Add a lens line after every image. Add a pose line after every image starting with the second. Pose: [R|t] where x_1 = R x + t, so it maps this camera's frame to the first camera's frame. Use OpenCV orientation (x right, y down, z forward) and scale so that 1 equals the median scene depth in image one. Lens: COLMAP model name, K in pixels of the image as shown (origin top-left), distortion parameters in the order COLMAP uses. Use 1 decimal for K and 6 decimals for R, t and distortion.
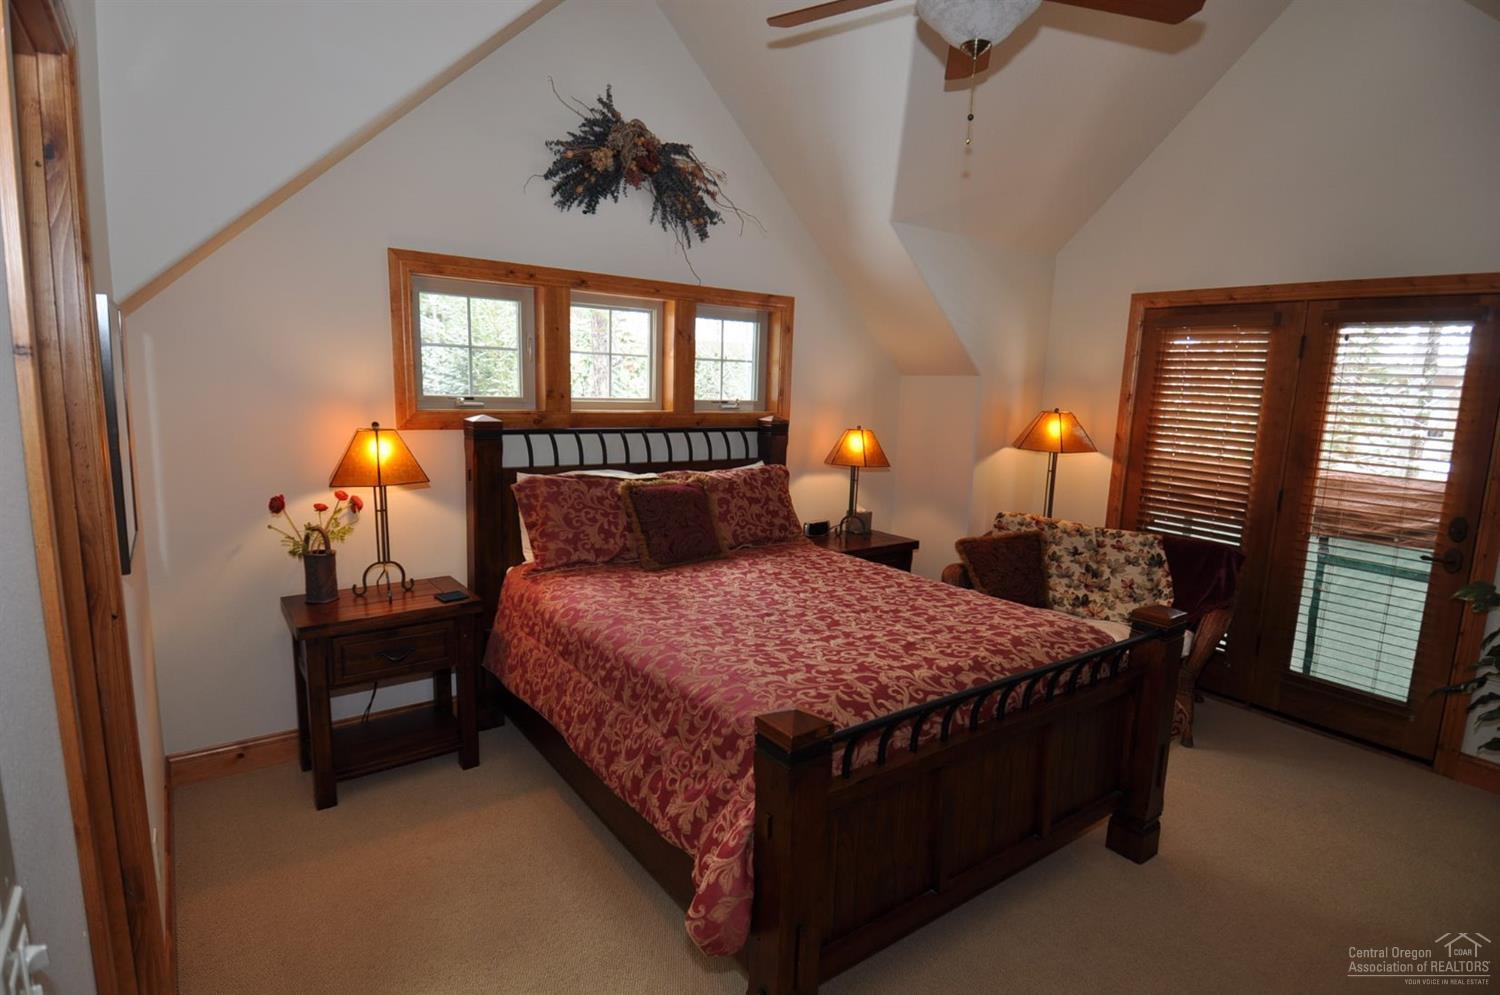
lens RADIAL K [[771.7, 0, 751.5], [0, 771.7, 503.6], [0, 0, 1]] dist [0.057724, -0.062150]
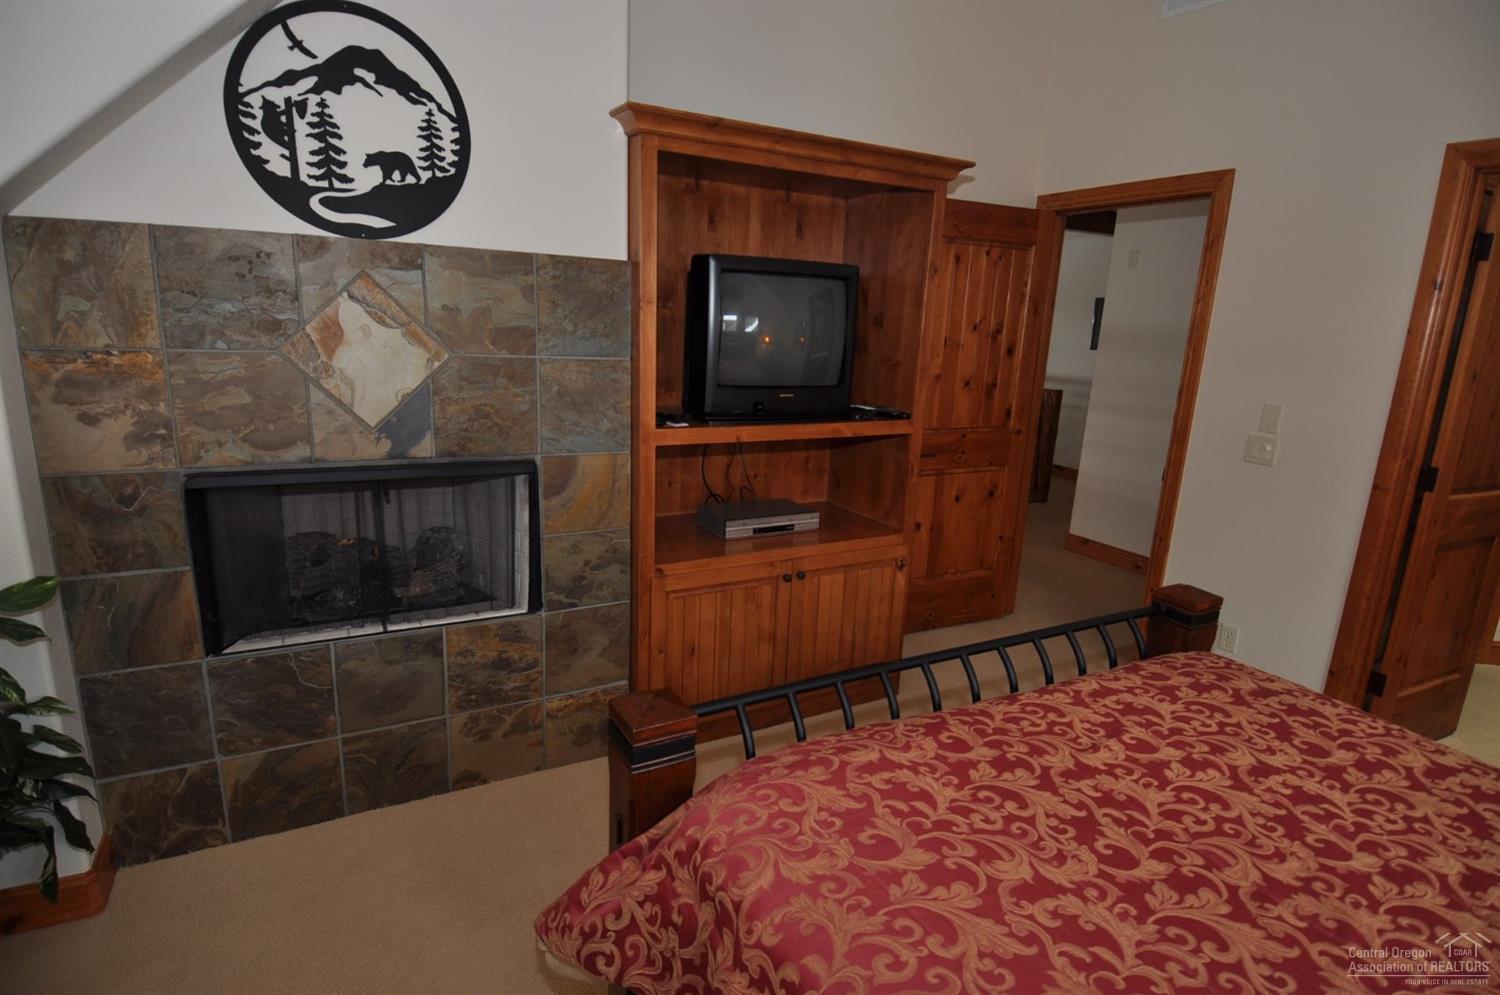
lens RADIAL K [[771.7, 0, 751.5], [0, 771.7, 503.6], [0, 0, 1]] dist [0.057724, -0.062150]
pose [[-0.988023, -0.106444, 0.111716, 0.269468], [-0.054911, 0.919125, 0.390120, -0.134062], [-0.144207, 0.379313, -0.913962, 0.938887]]
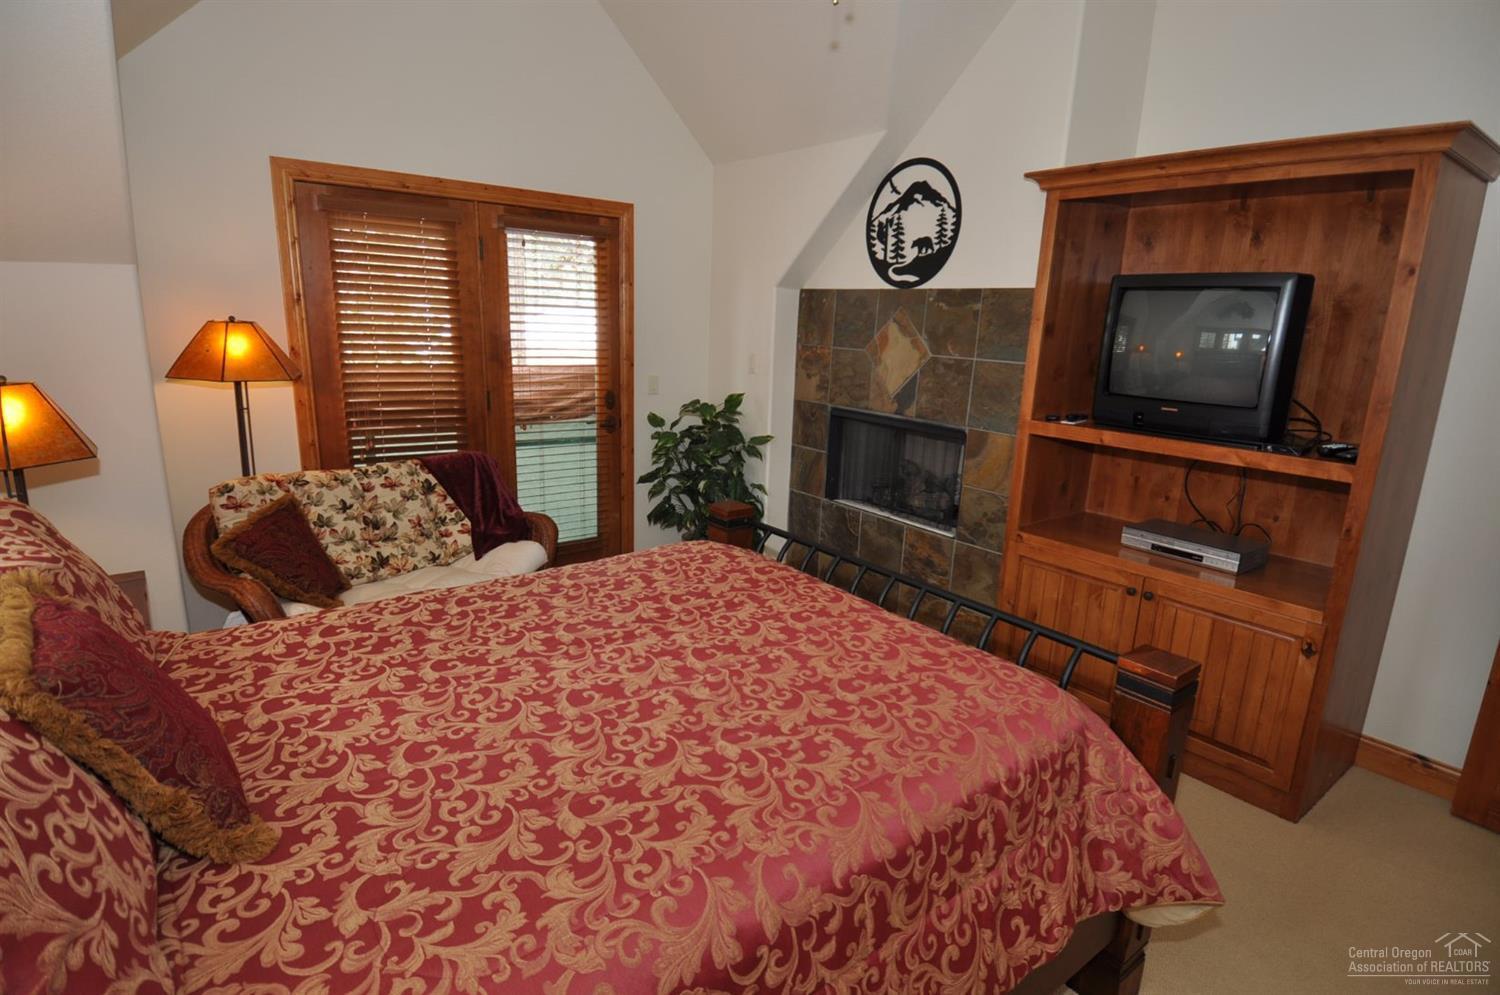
lens RADIAL K [[771.7, 0, 751.5], [0, 771.7, 503.6], [0, 0, 1]] dist [0.057724, -0.062150]
pose [[-0.033486, -0.272455, 0.961586, -0.361116], [0.122027, 0.953812, 0.274502, -0.110009], [-0.991962, 0.126531, 0.001308, 0.638541]]
